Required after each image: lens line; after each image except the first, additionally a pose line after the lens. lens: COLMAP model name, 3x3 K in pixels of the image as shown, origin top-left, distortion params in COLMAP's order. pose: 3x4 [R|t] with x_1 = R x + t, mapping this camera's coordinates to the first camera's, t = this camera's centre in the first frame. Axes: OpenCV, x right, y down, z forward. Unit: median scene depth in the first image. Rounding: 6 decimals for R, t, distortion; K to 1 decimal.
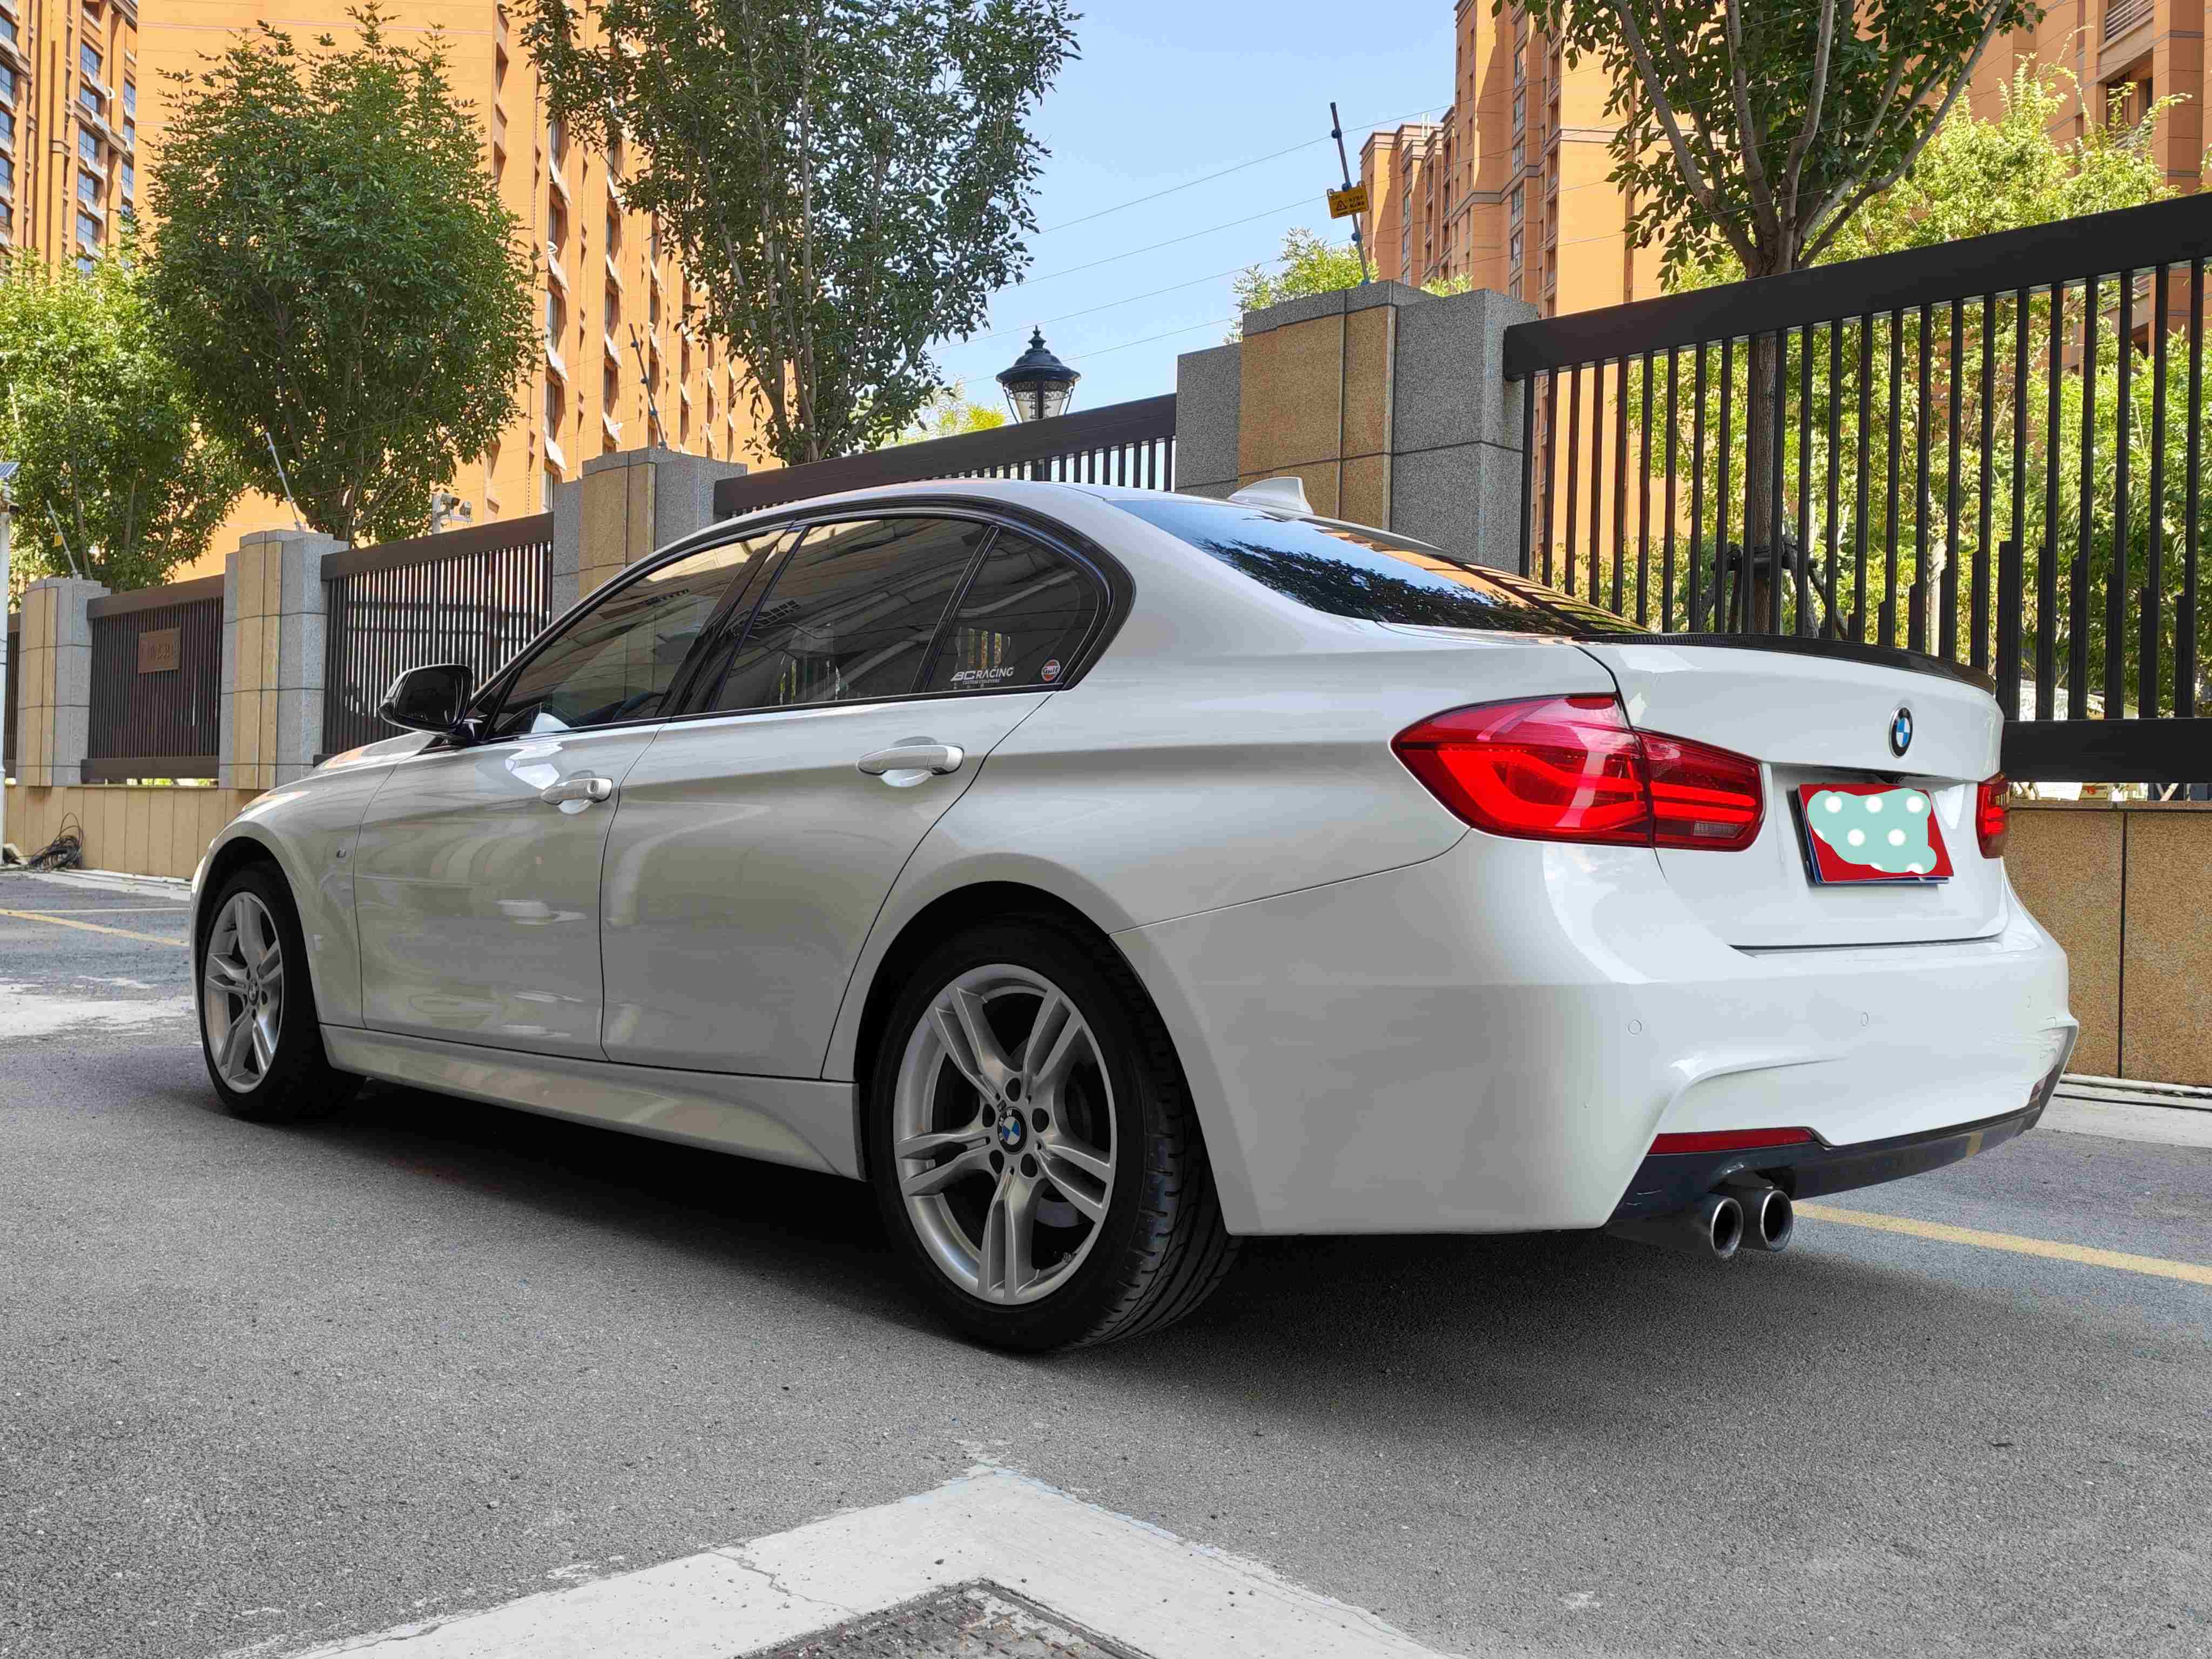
lens RADIAL K [[1972.8, 0, 1092.7], [0, 1972.8, 824.5], [0, 0, 1]] dist [0.012286, -0.025429]
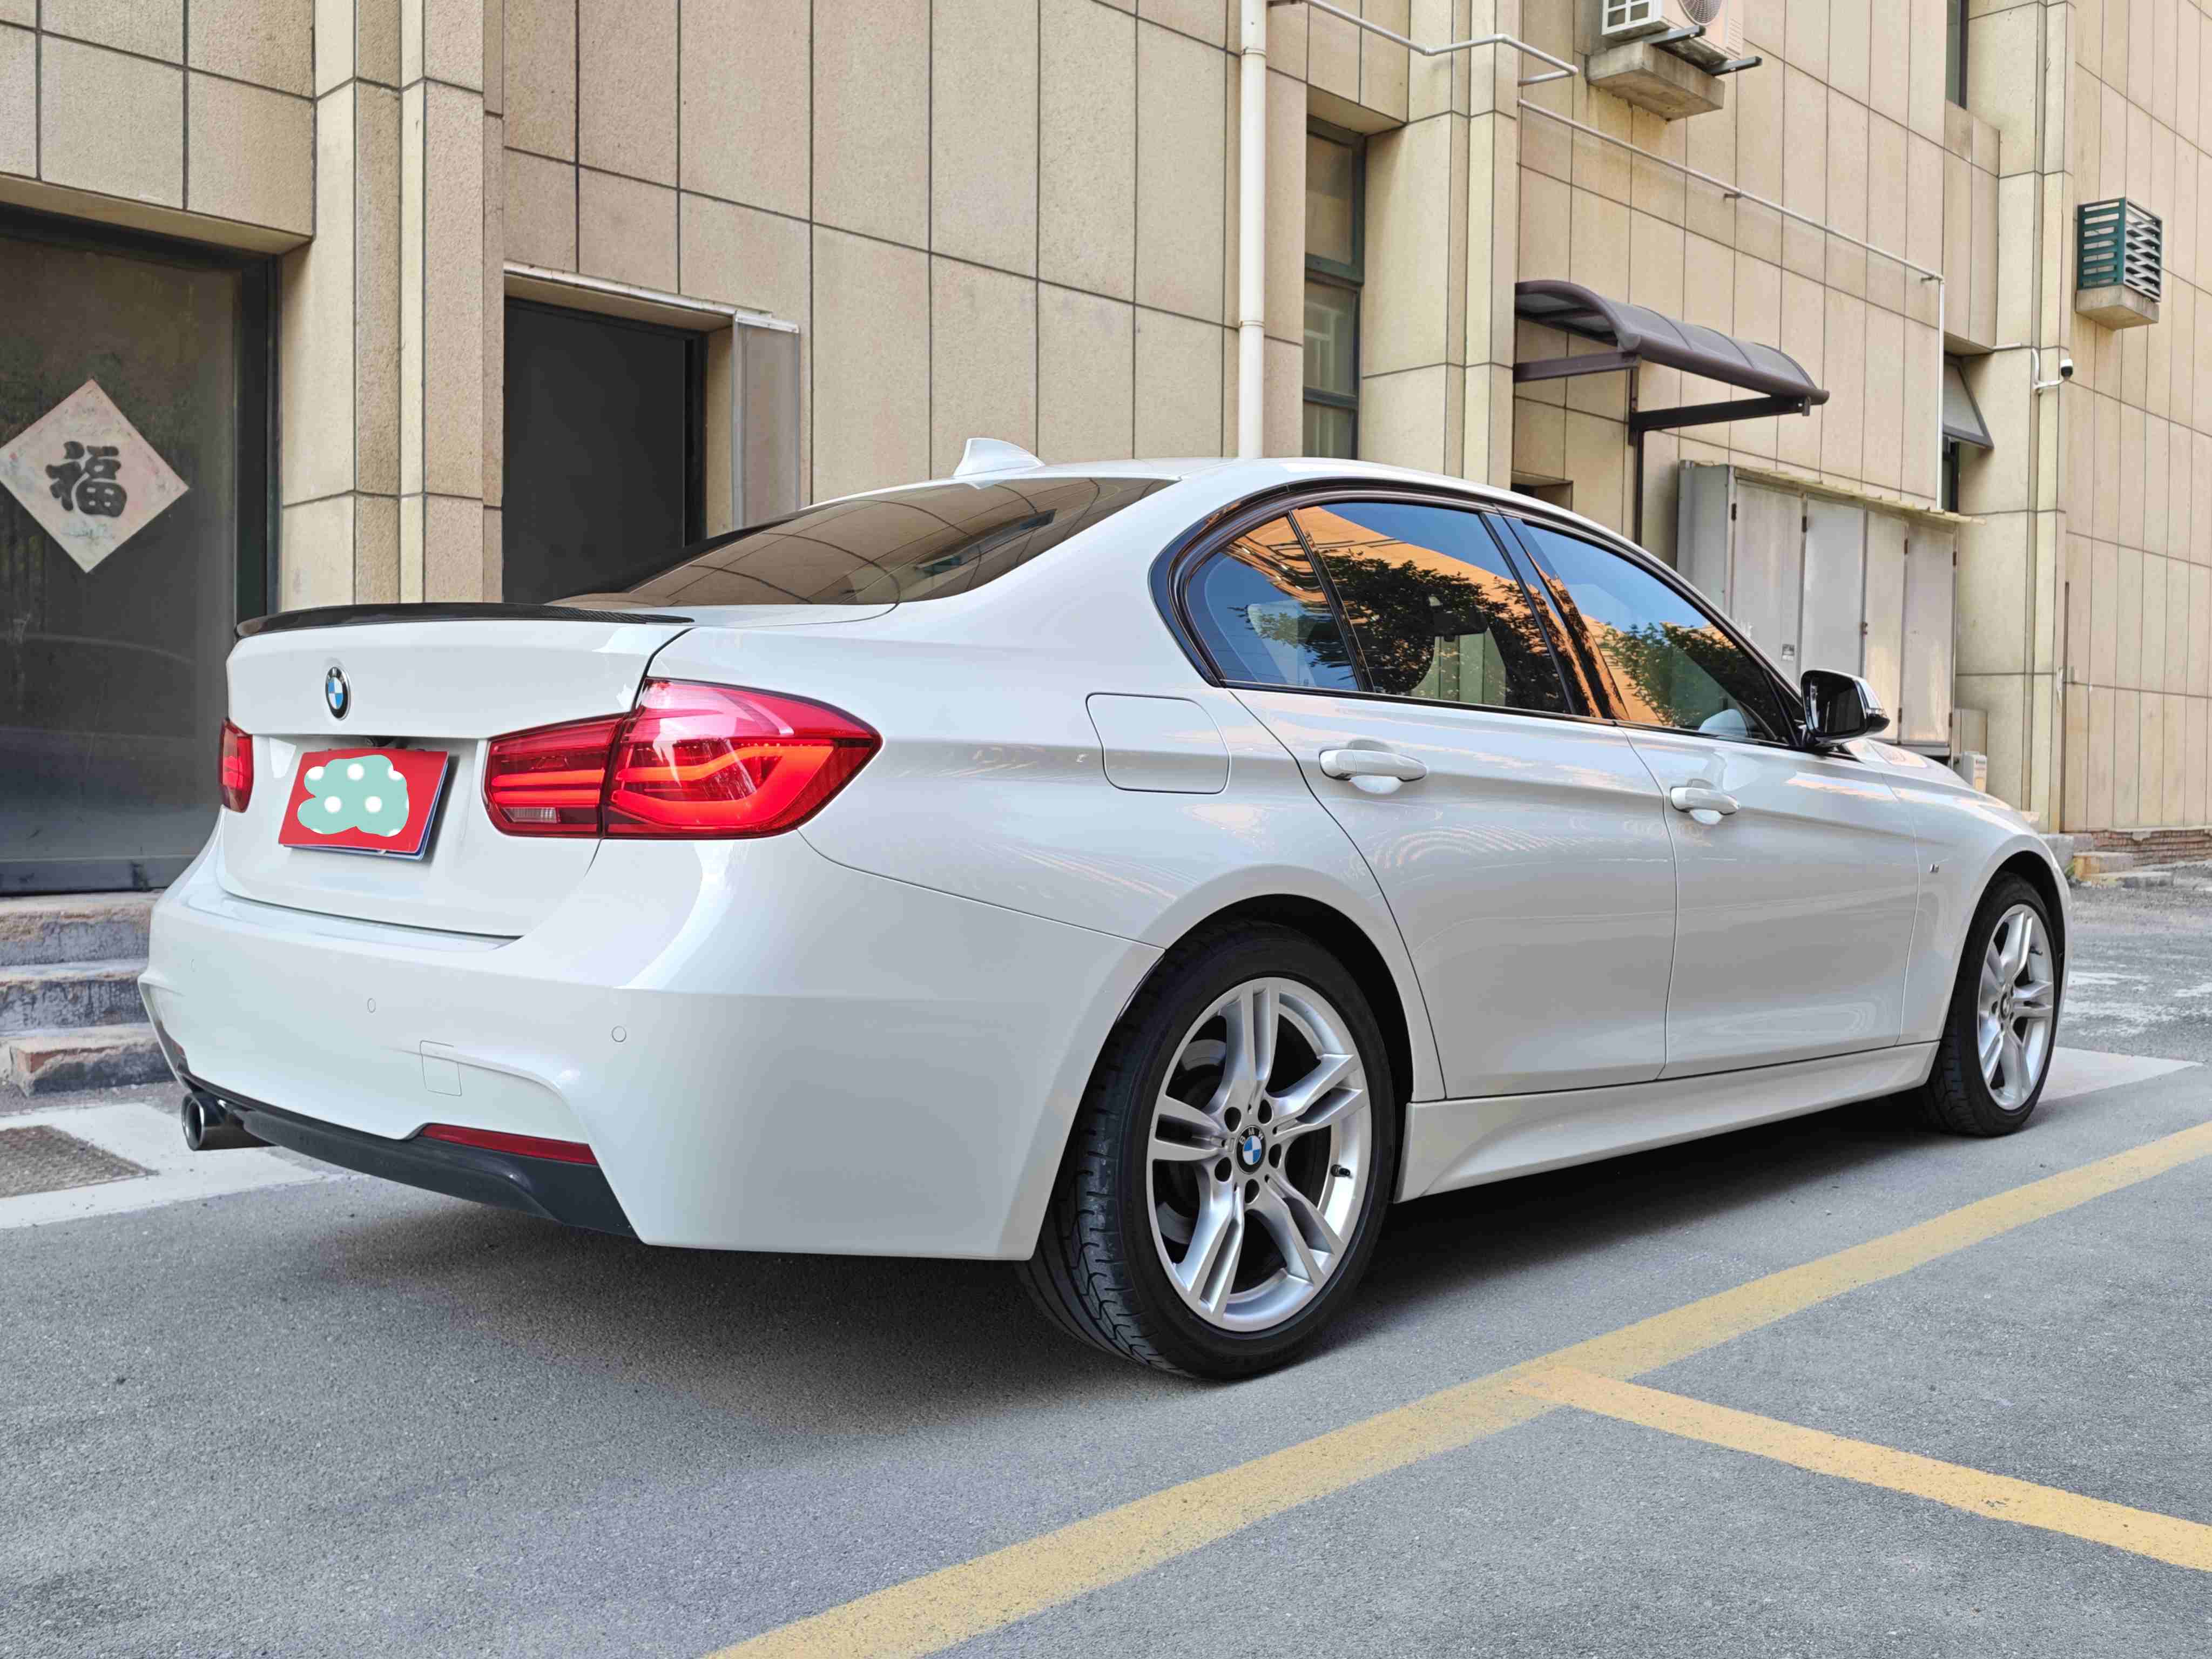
lens RADIAL K [[1972.8, 0, 1092.7], [0, 1972.8, 824.5], [0, 0, 1]] dist [0.012286, -0.025429]
pose [[0.022017, 0.009372, -0.999714, 1.575889], [-0.016358, 0.999826, 0.009013, 0.002341], [0.999624, 0.016155, 0.022166, 1.550873]]
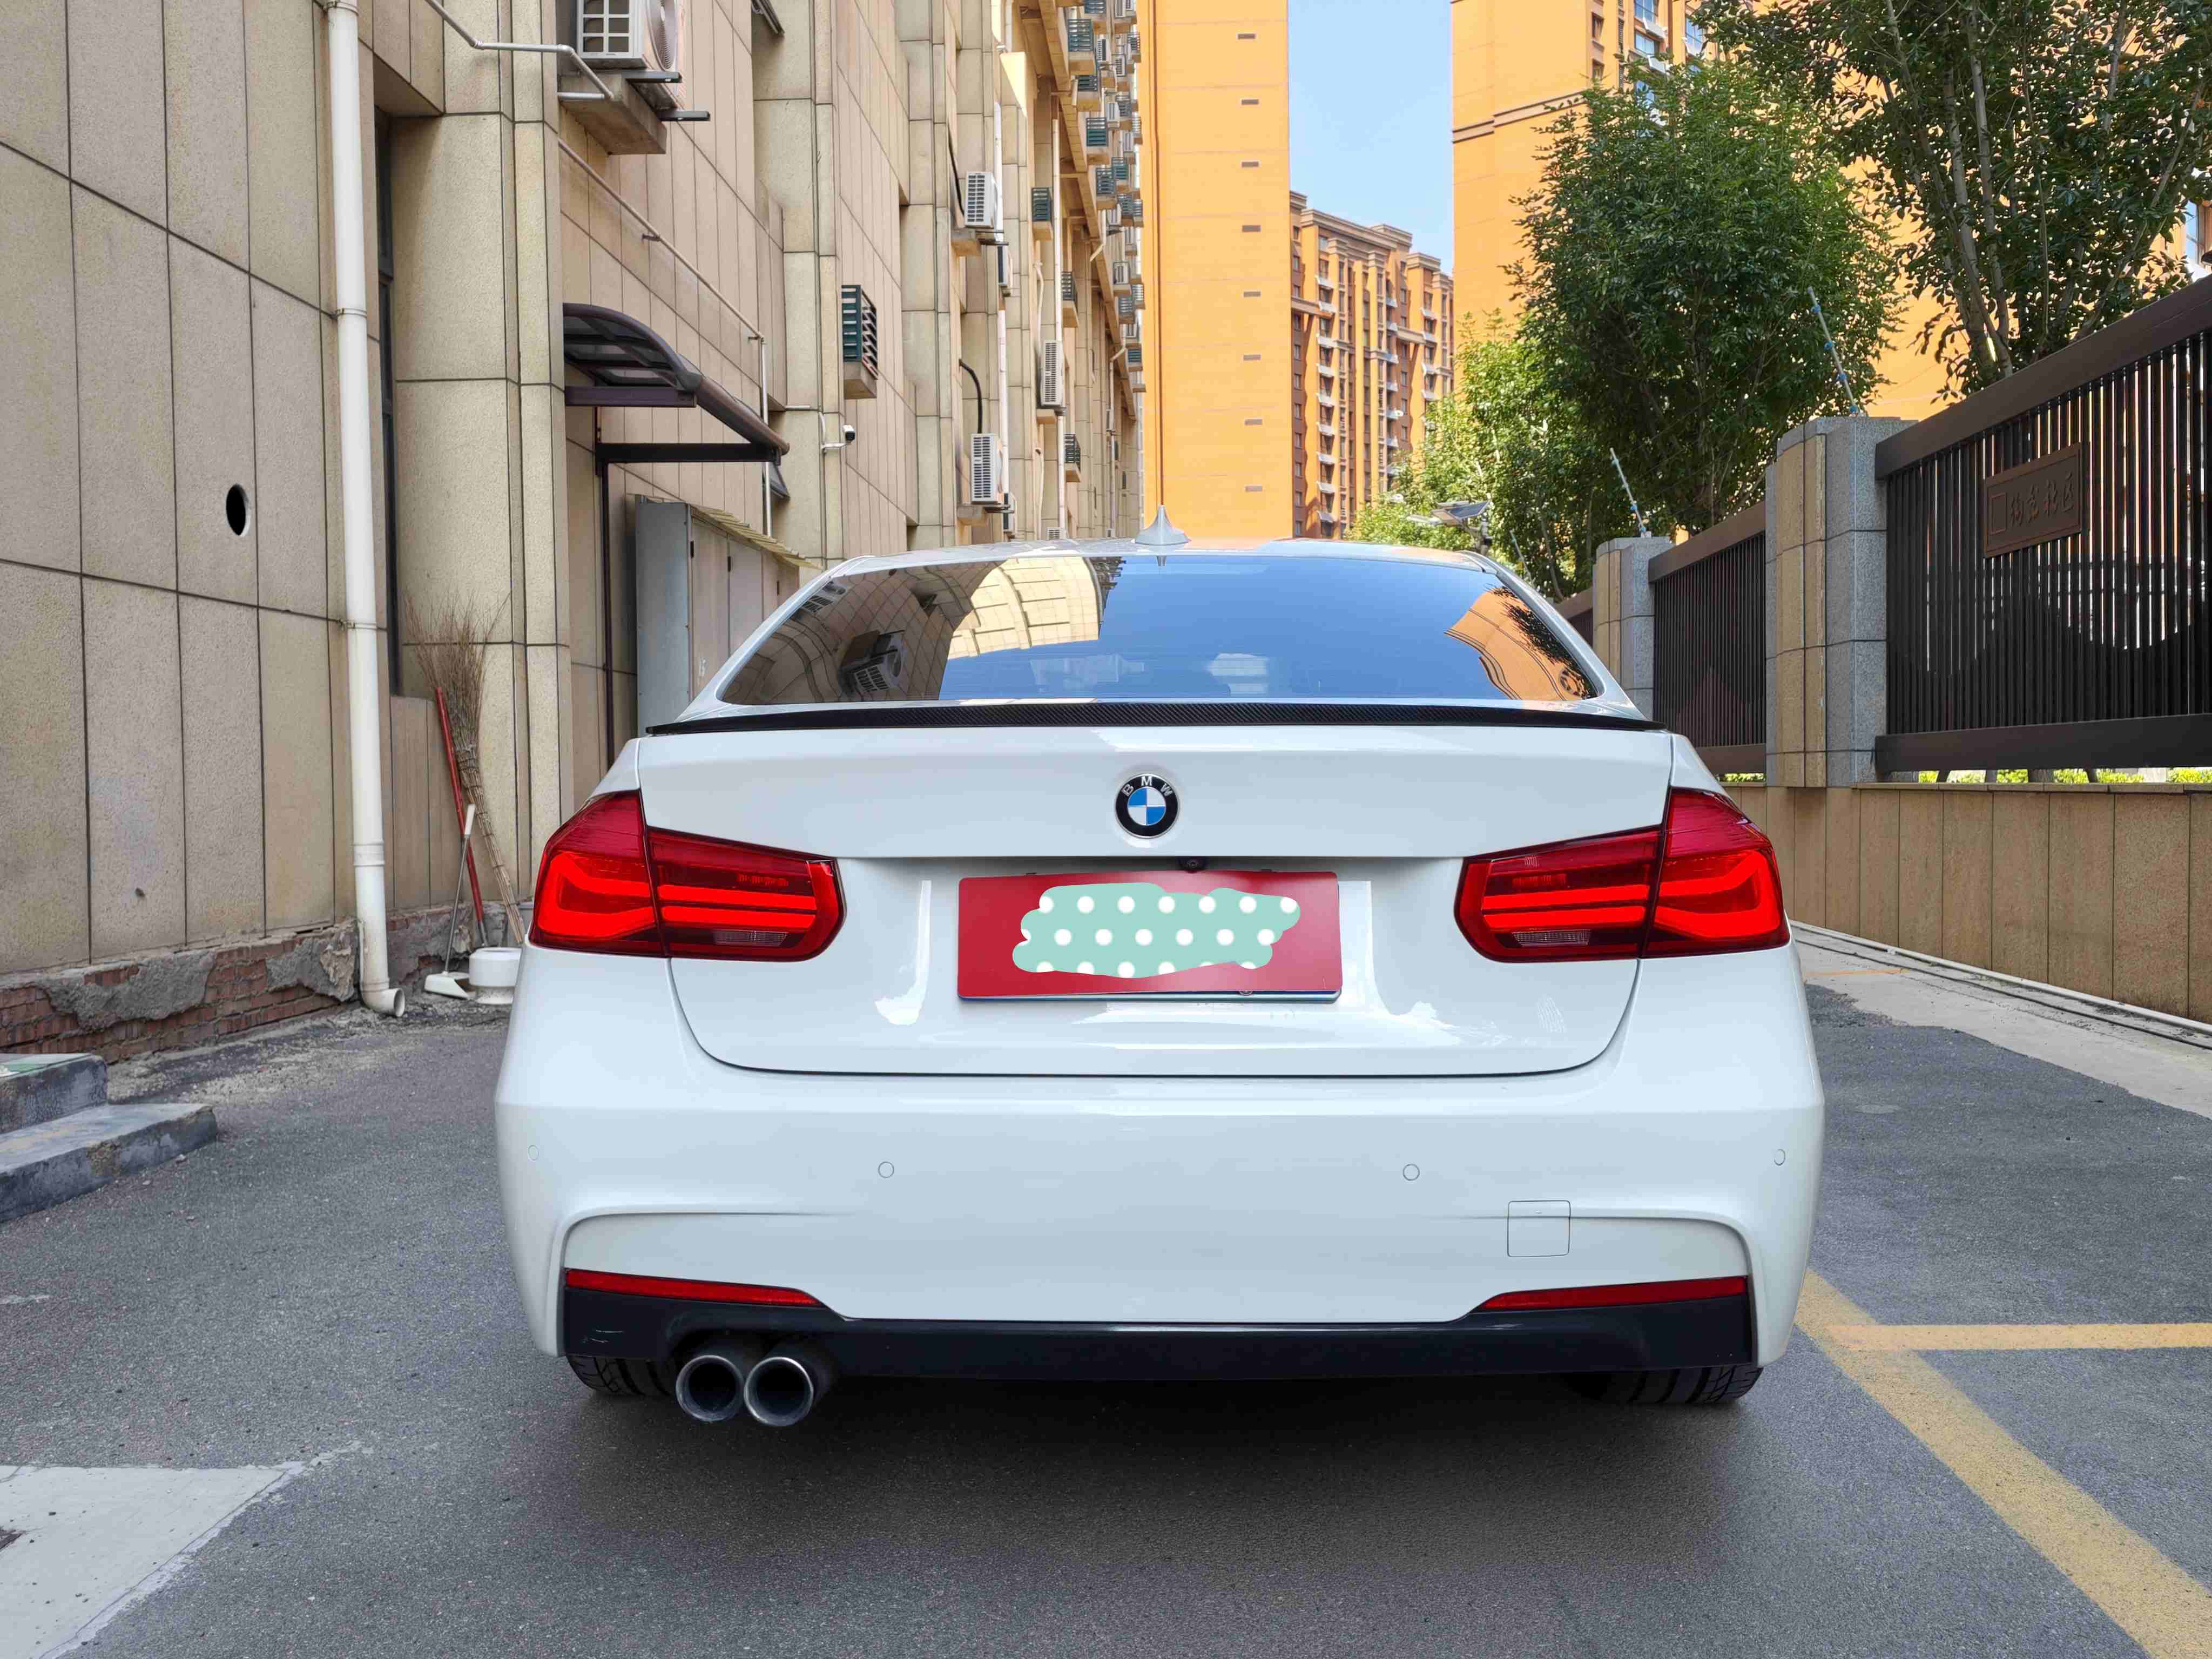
lens RADIAL K [[1961.0, 0, 1112.2], [0, 1961.0, 832.7], [0, 0, 1]] dist [0.041967, -0.090678]
pose [[0.694691, -0.007840, -0.719266, 1.089302], [0.021123, 0.999732, 0.009504, -0.050345], [0.718998, -0.021796, 0.694670, 0.520701]]
